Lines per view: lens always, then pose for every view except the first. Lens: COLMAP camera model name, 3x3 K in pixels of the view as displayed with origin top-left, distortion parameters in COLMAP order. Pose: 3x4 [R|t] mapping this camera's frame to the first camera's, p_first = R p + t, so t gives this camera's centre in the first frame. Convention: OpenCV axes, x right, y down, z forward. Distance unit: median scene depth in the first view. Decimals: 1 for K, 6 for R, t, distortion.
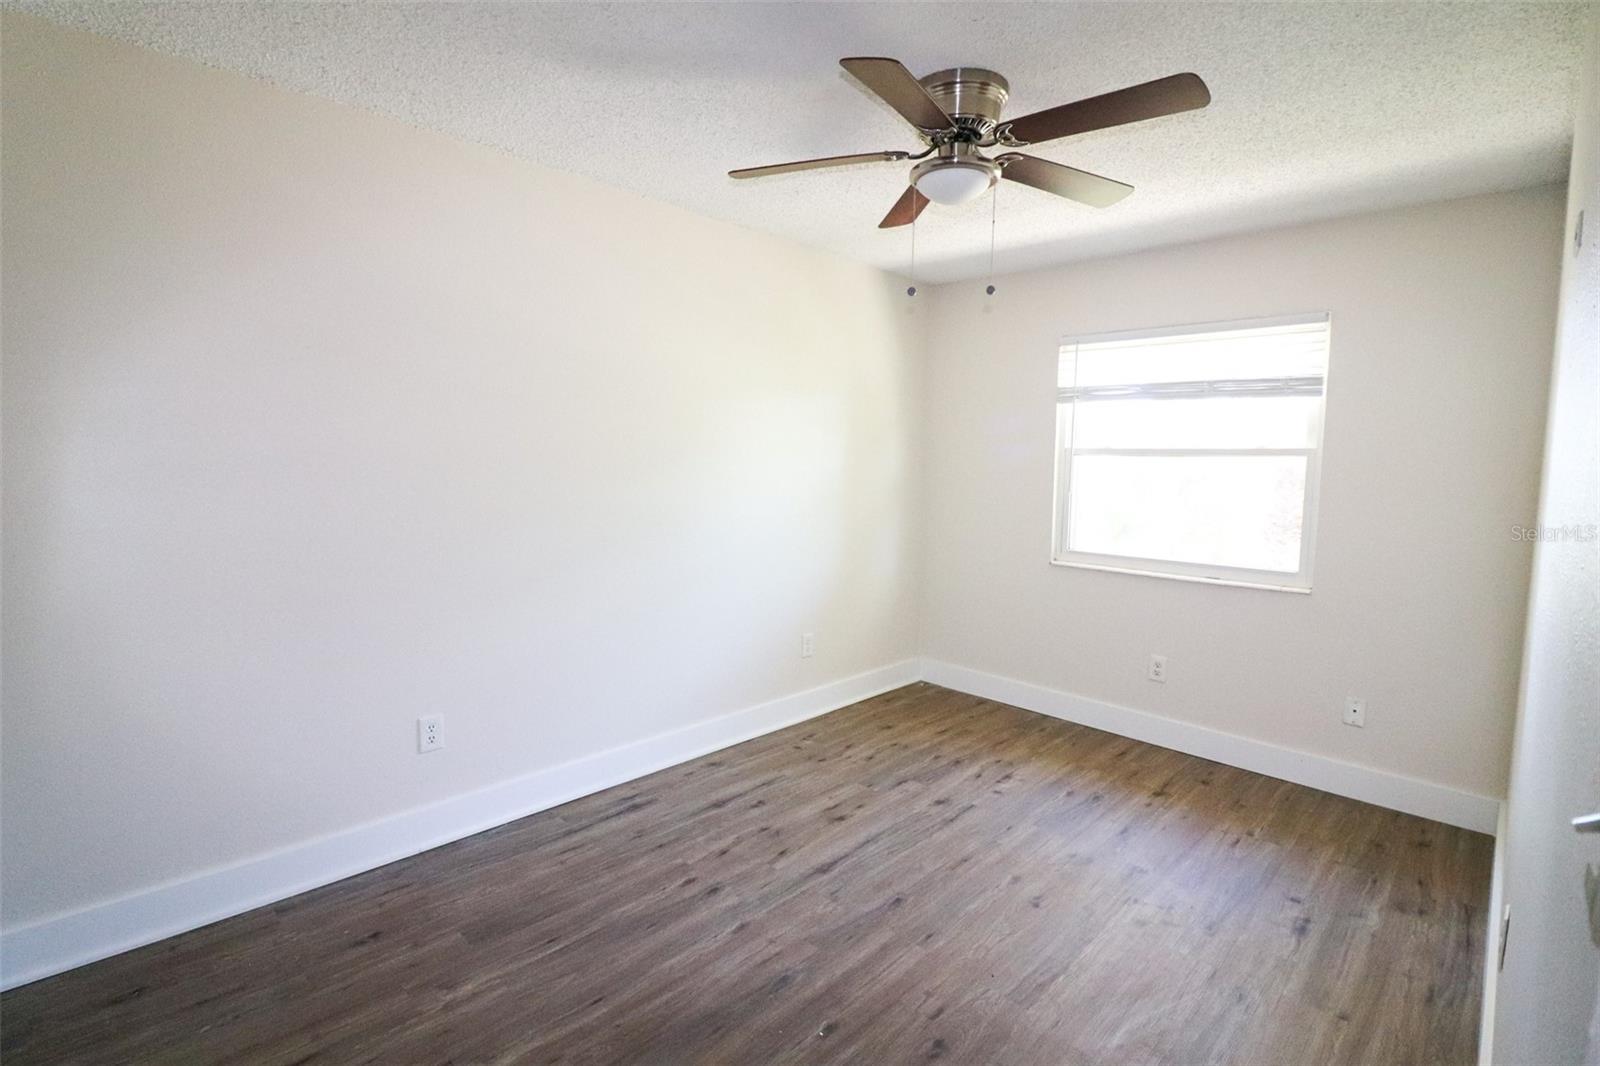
lens RADIAL K [[746.4, 0, 799.6], [0, 746.4, 529.2], [0, 0, 1]] dist [0.000405, -0.013674]
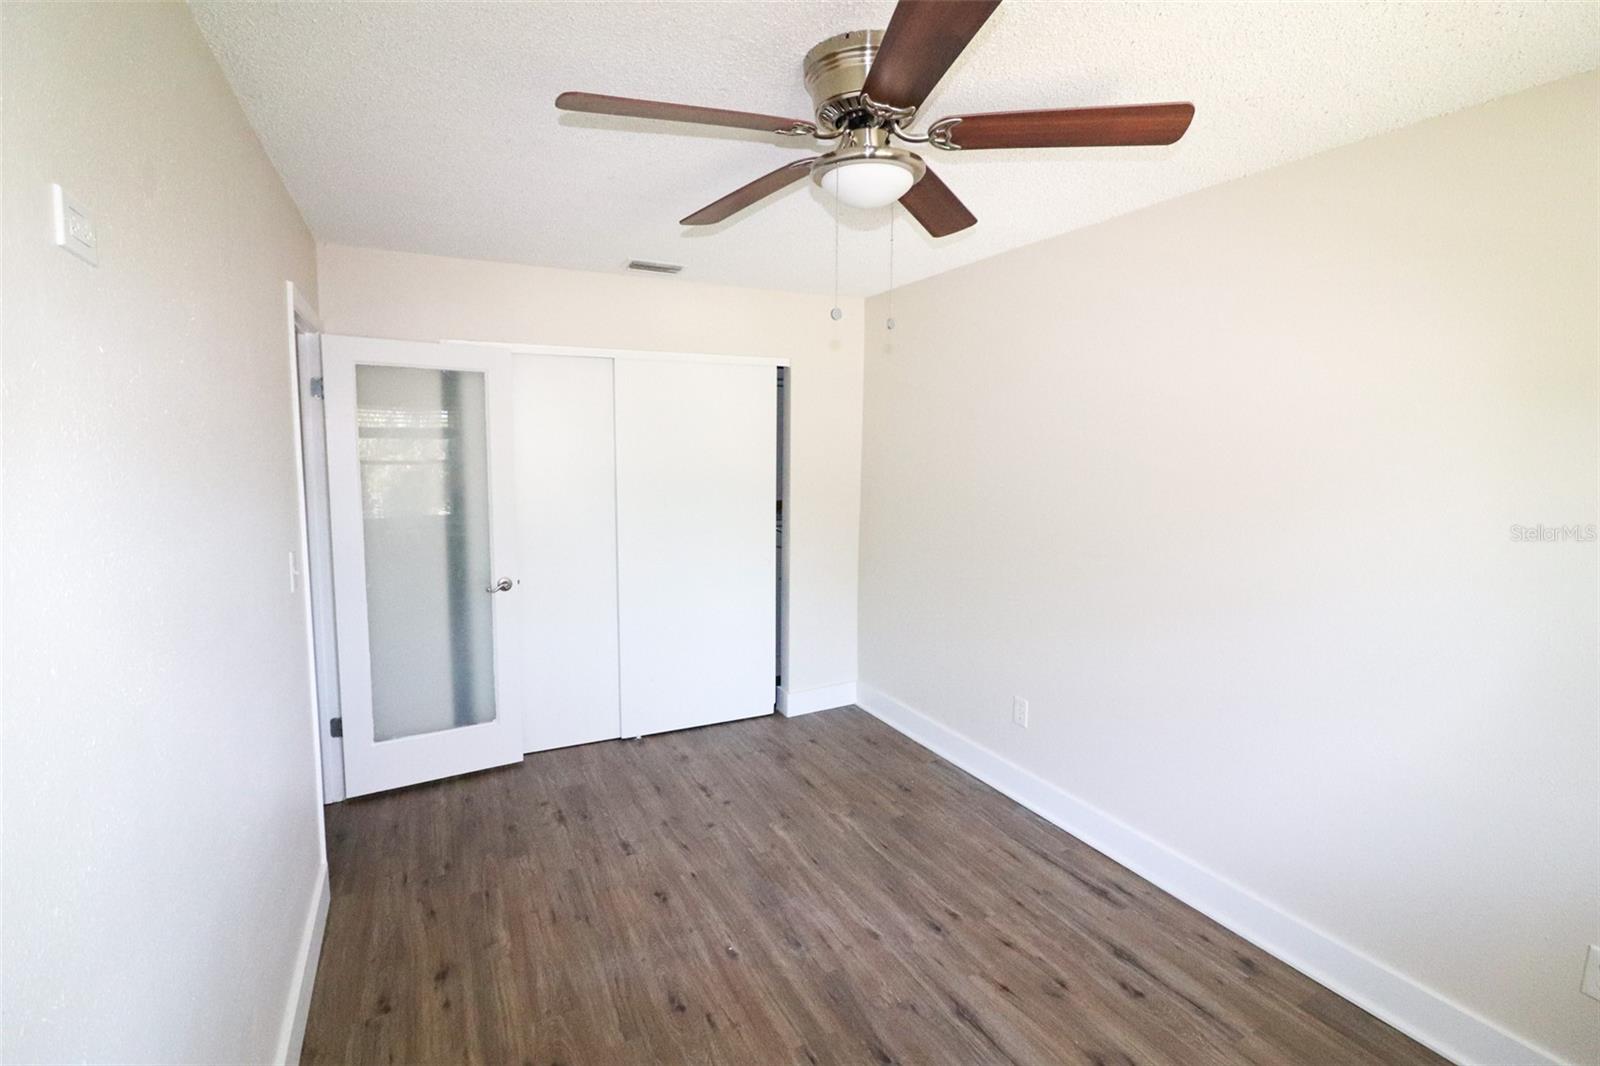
lens RADIAL K [[746.4, 0, 799.6], [0, 746.4, 529.2], [0, 0, 1]] dist [0.000405, -0.013674]
pose [[-0.329516, 0.082483, -0.940540, 0.827789], [-0.103002, 0.987090, 0.122652, -0.158980], [0.938515, 0.137293, -0.316766, 1.018508]]
